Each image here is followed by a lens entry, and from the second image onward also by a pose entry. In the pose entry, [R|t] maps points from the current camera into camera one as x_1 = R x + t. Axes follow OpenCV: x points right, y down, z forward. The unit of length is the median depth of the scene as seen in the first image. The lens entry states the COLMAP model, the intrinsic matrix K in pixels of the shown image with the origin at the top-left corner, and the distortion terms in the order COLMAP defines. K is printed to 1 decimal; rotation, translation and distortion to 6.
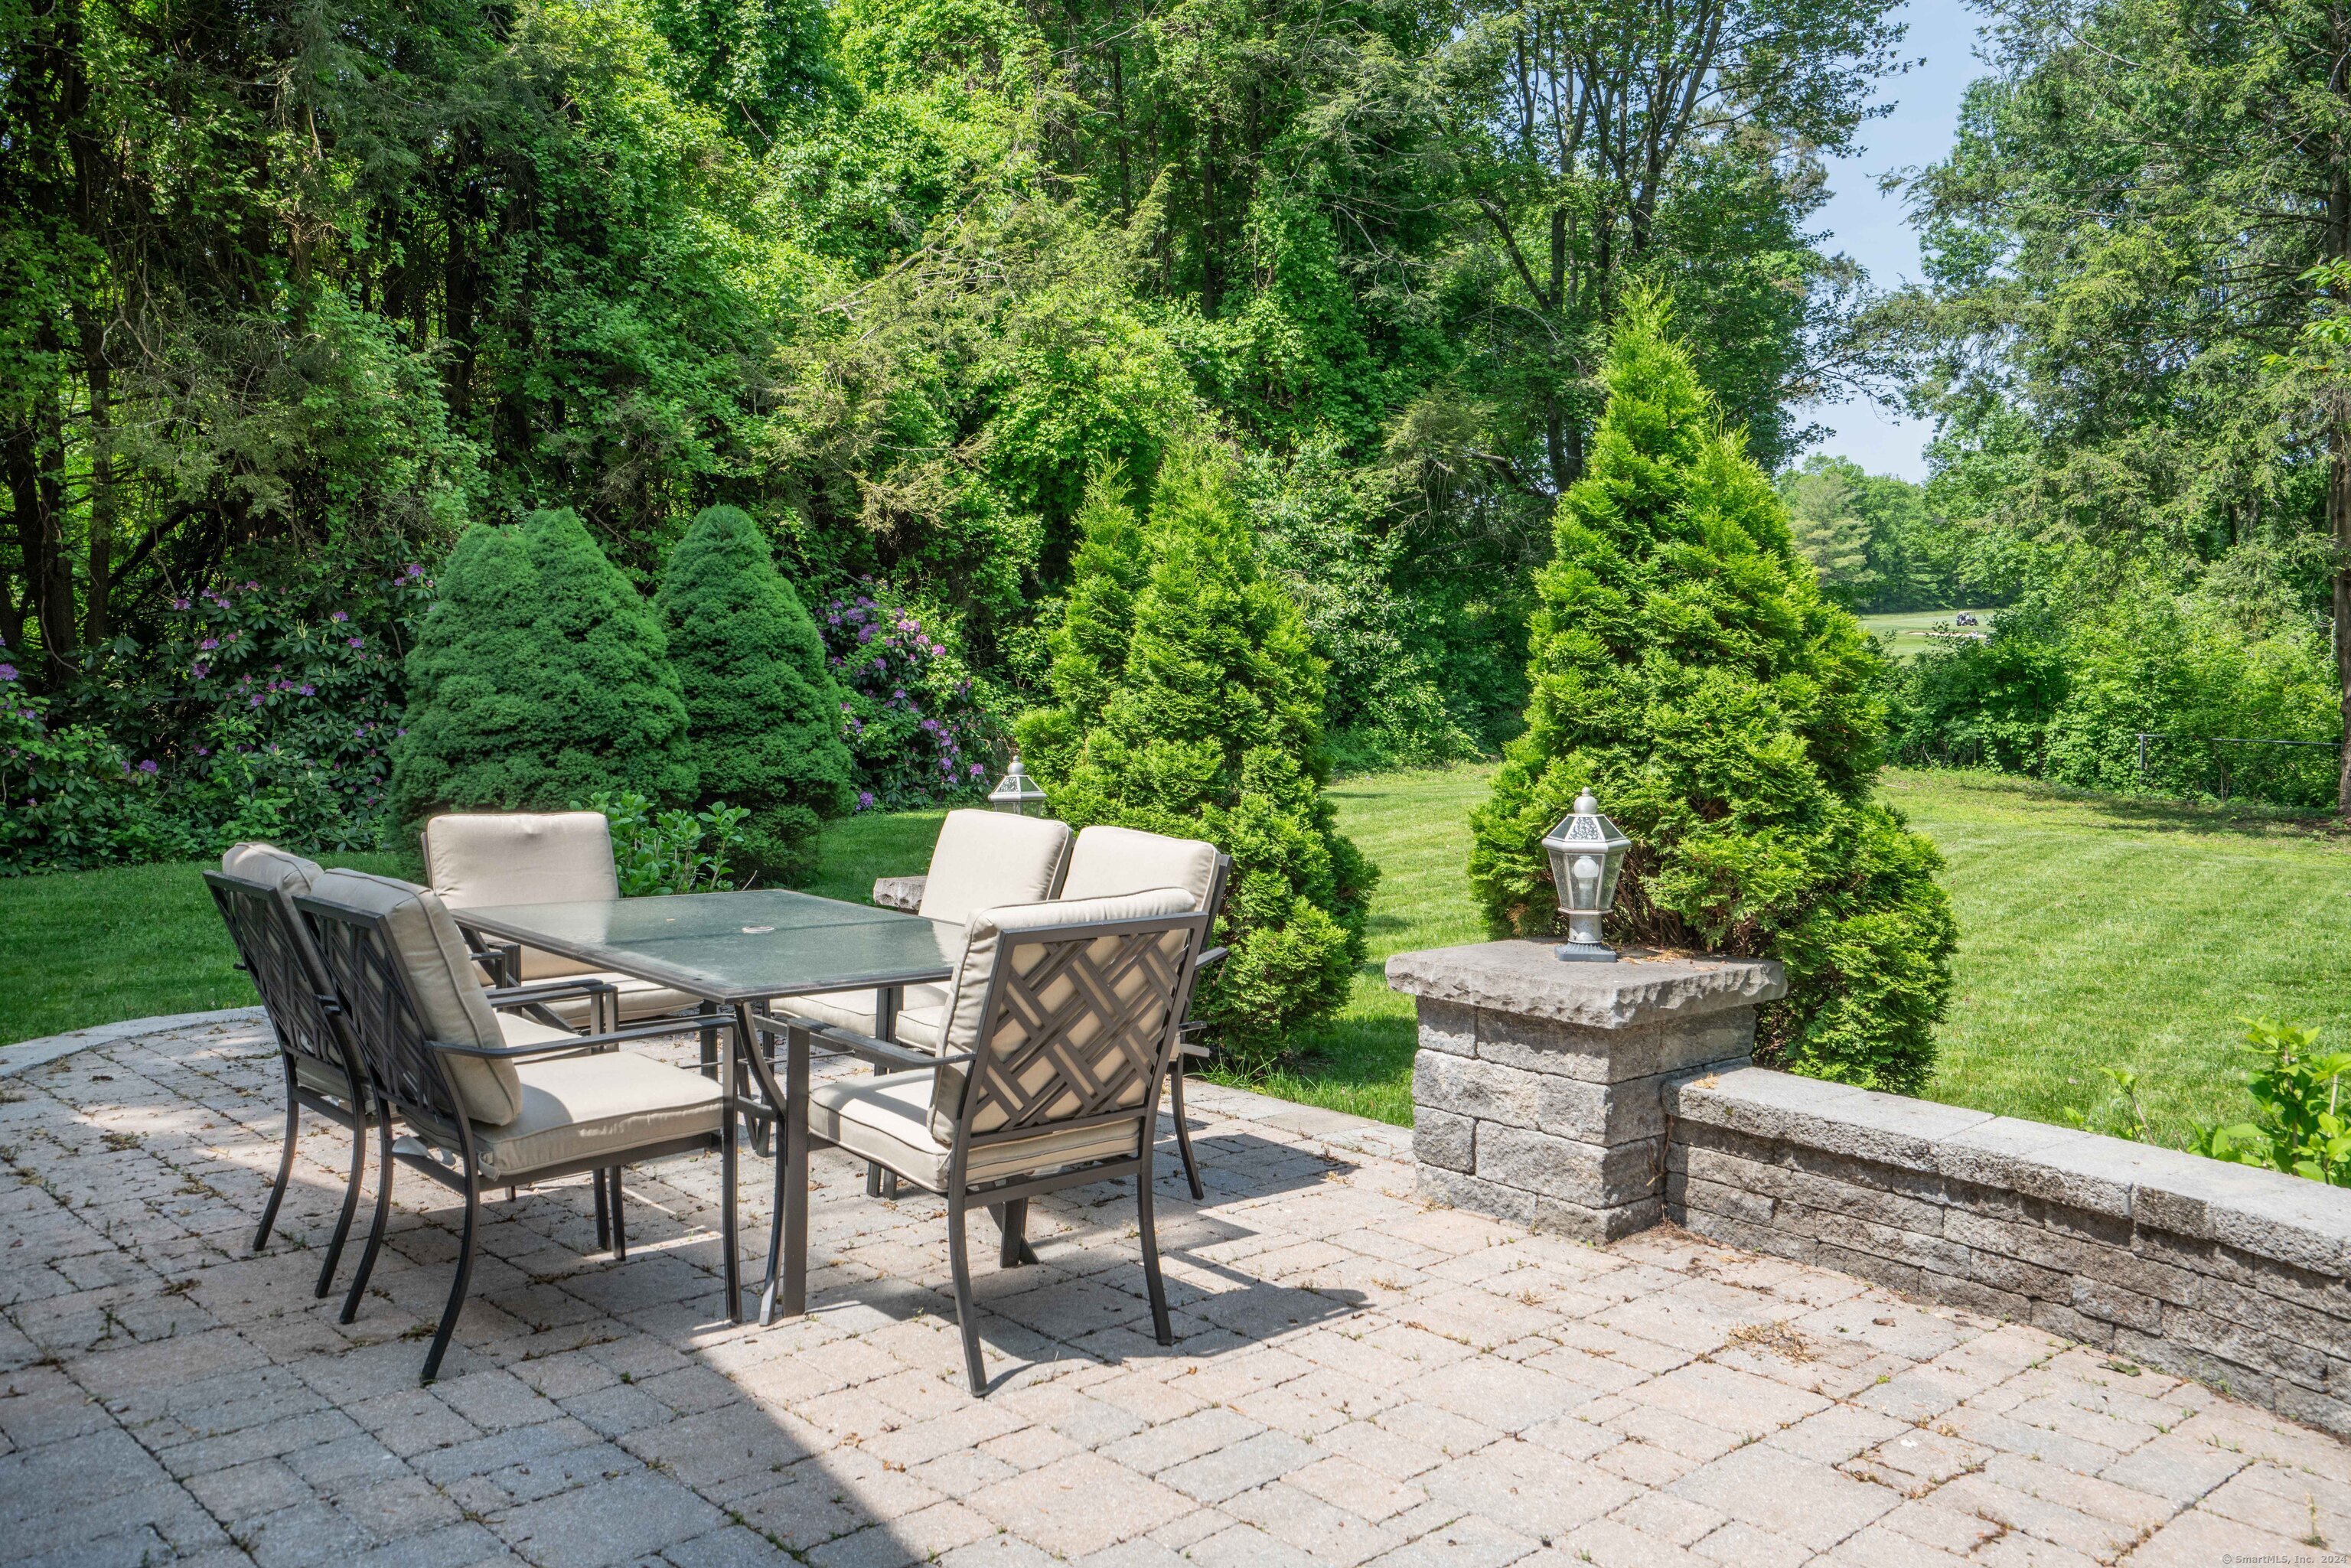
lens RADIAL K [[1978.9, 0, 1175.5], [0, 1978.9, 784.0], [0, 0, 1]] dist [0.044066, 0.003706]
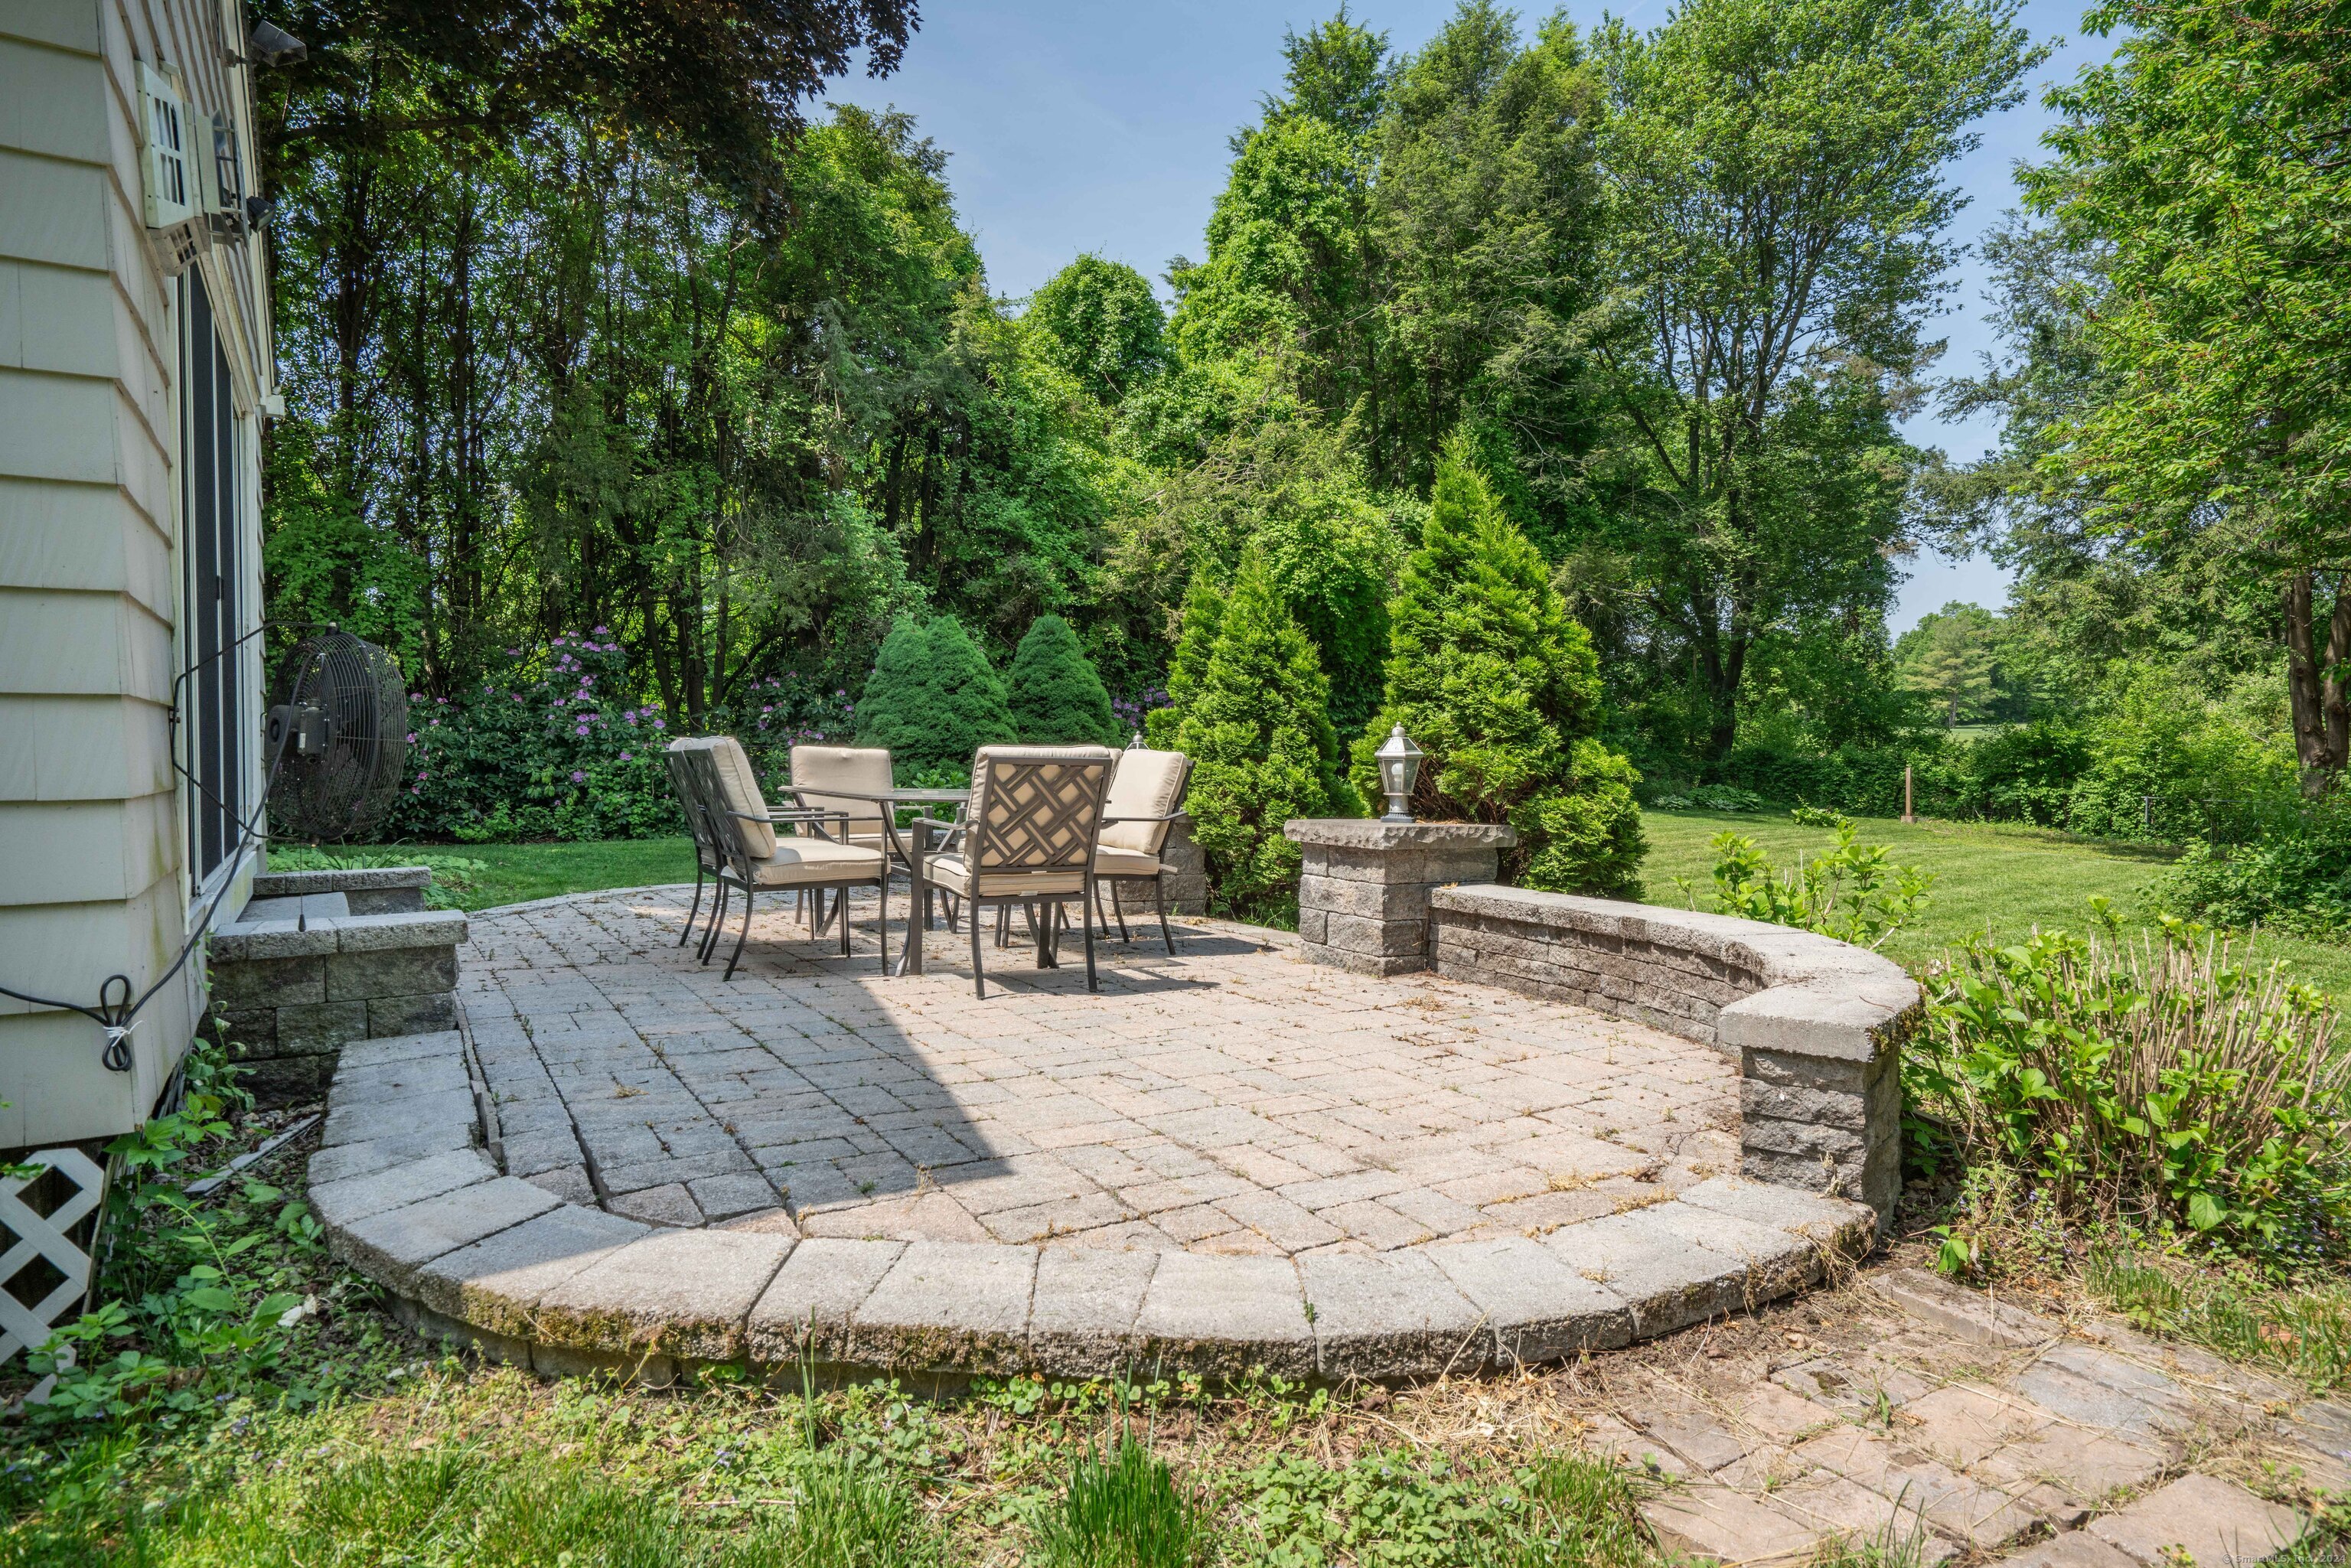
lens RADIAL K [[1428.3, 0, 1175.5], [0, 1428.3, 784.0], [0, 0, 1]] dist [-0.006214, 0.001241]
pose [[0.977812, 0.009838, -0.209255, 0.199646], [-0.019994, 0.998719, -0.046475, 0.083831], [0.208530, 0.049628, 0.976756, -0.176354]]
